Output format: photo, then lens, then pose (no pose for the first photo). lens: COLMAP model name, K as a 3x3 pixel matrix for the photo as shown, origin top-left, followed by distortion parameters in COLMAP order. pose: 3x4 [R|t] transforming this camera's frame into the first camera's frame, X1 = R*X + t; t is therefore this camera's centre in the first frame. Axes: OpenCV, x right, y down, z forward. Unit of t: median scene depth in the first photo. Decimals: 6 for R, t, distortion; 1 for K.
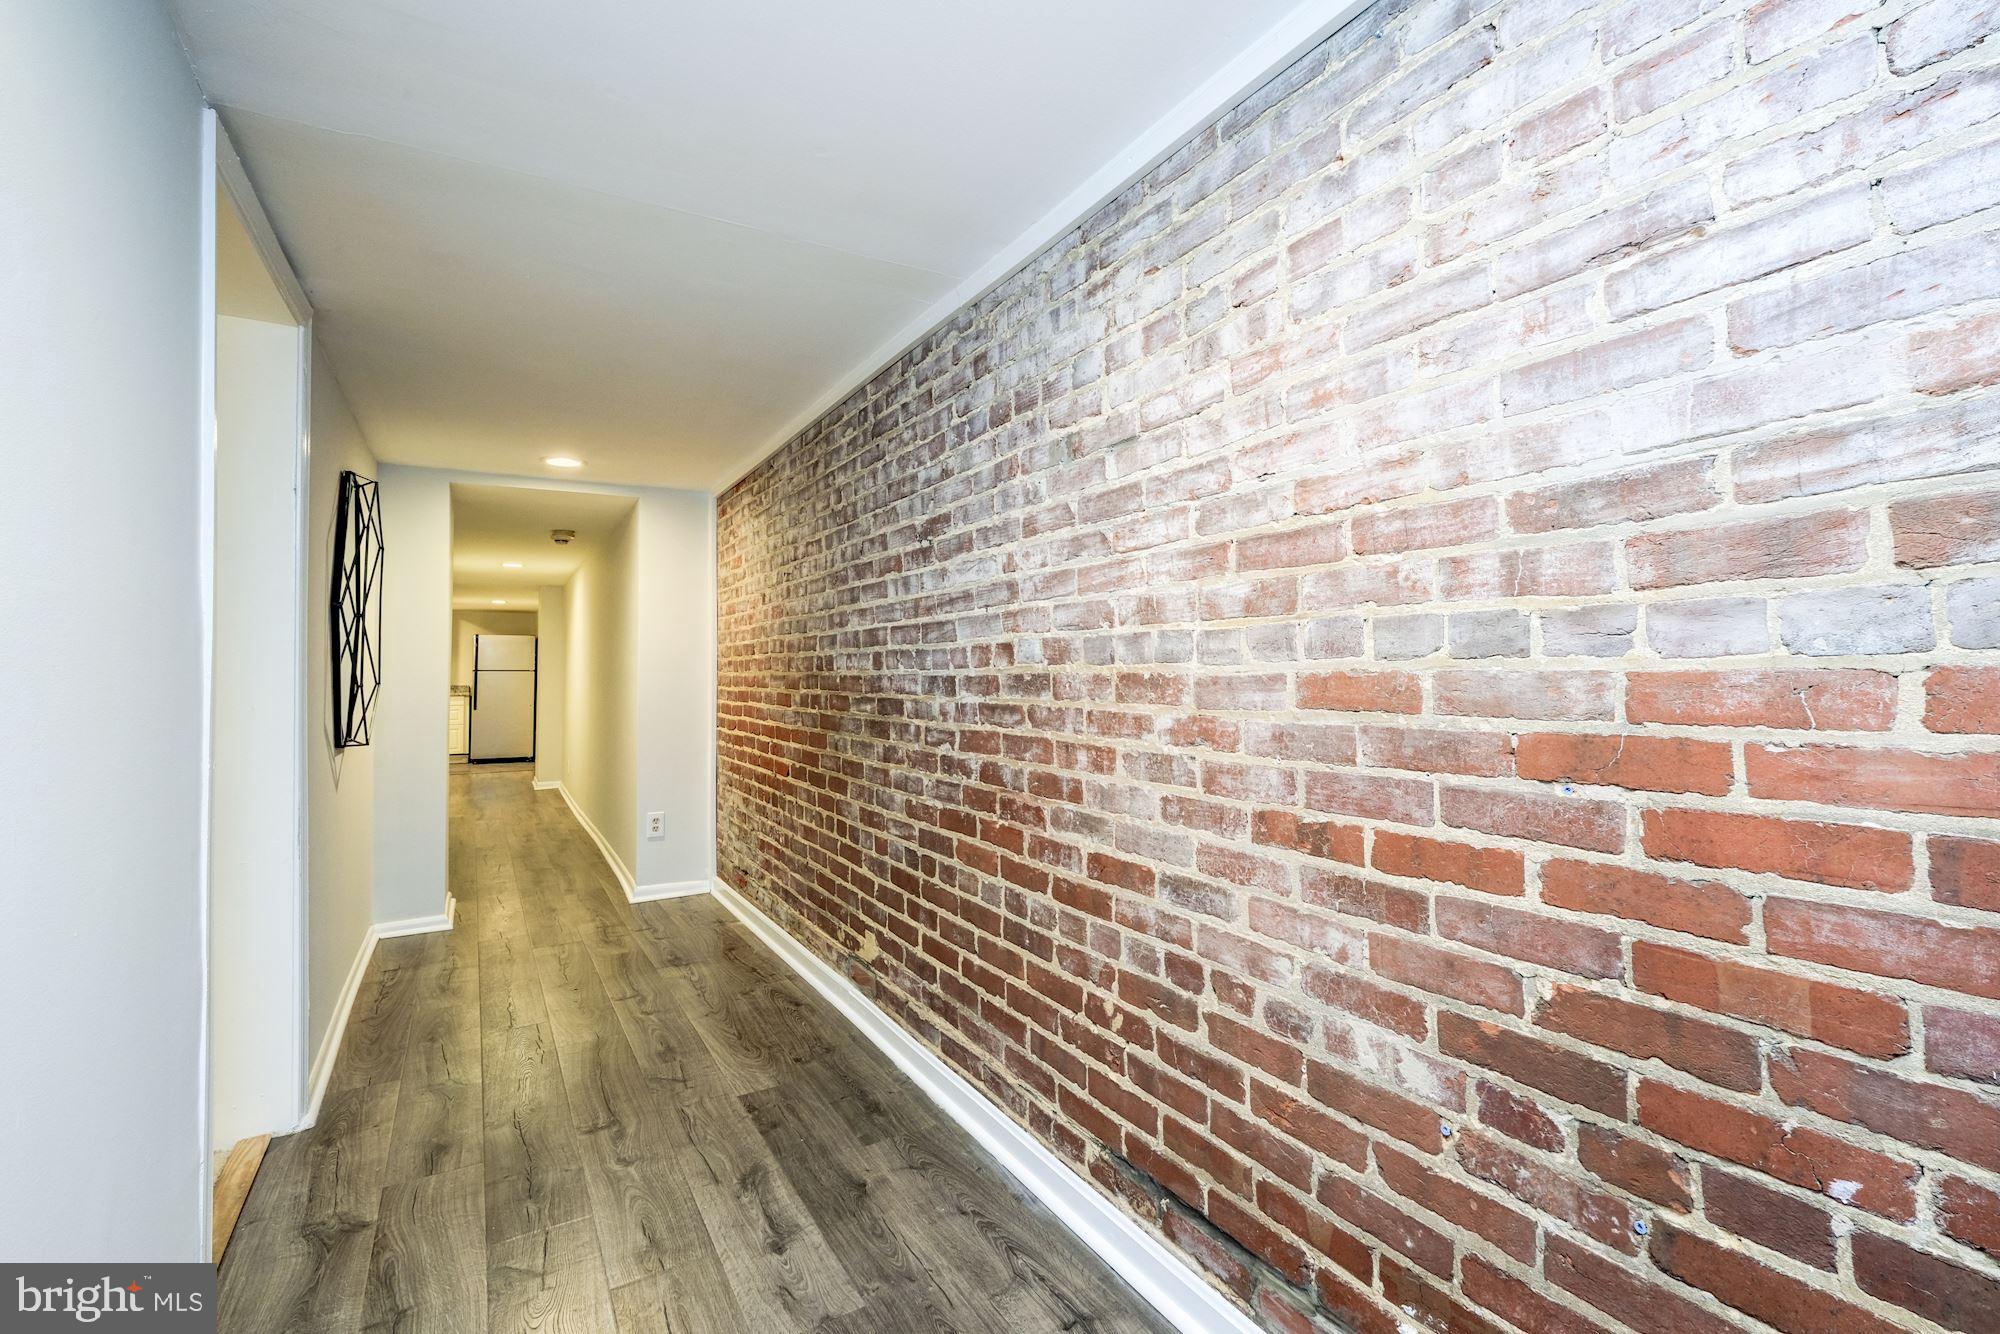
lens RADIAL K [[903.1, 0, 1000.0], [0, 903.1, 667.0], [0, 0, 1]] dist [-0.012033, -0.000305]
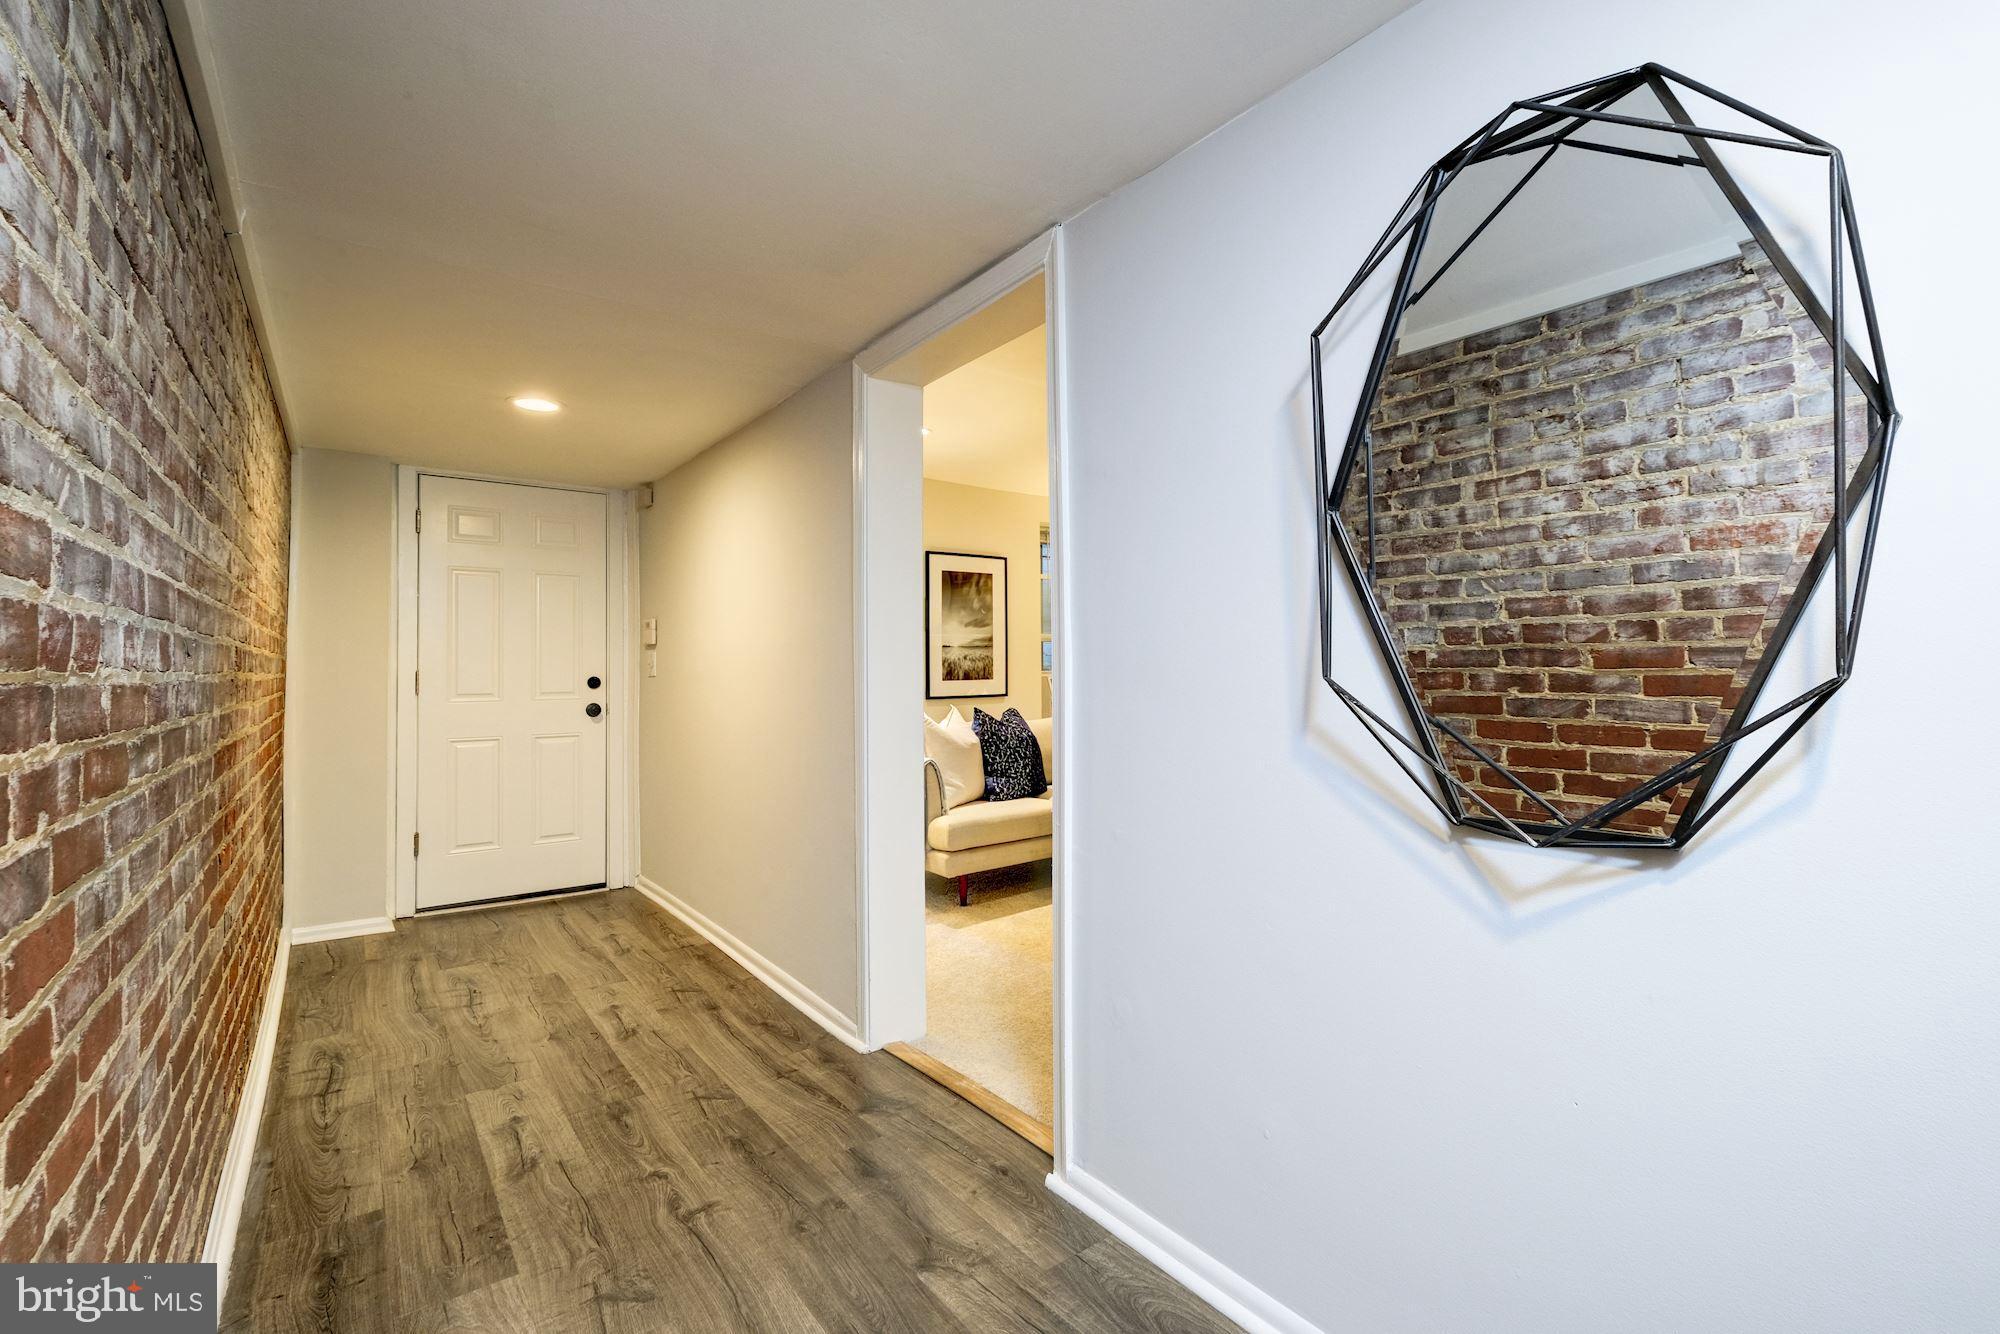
lens RADIAL K [[903.1, 0, 1000.0], [0, 903.1, 667.0], [0, 0, 1]] dist [-0.012033, -0.000305]
pose [[-0.994657, 0.013896, -0.102296, -0.691457], [0.013874, 0.999903, 0.000929, 0.010459], [0.102299, -0.000495, -0.994754, 1.996726]]
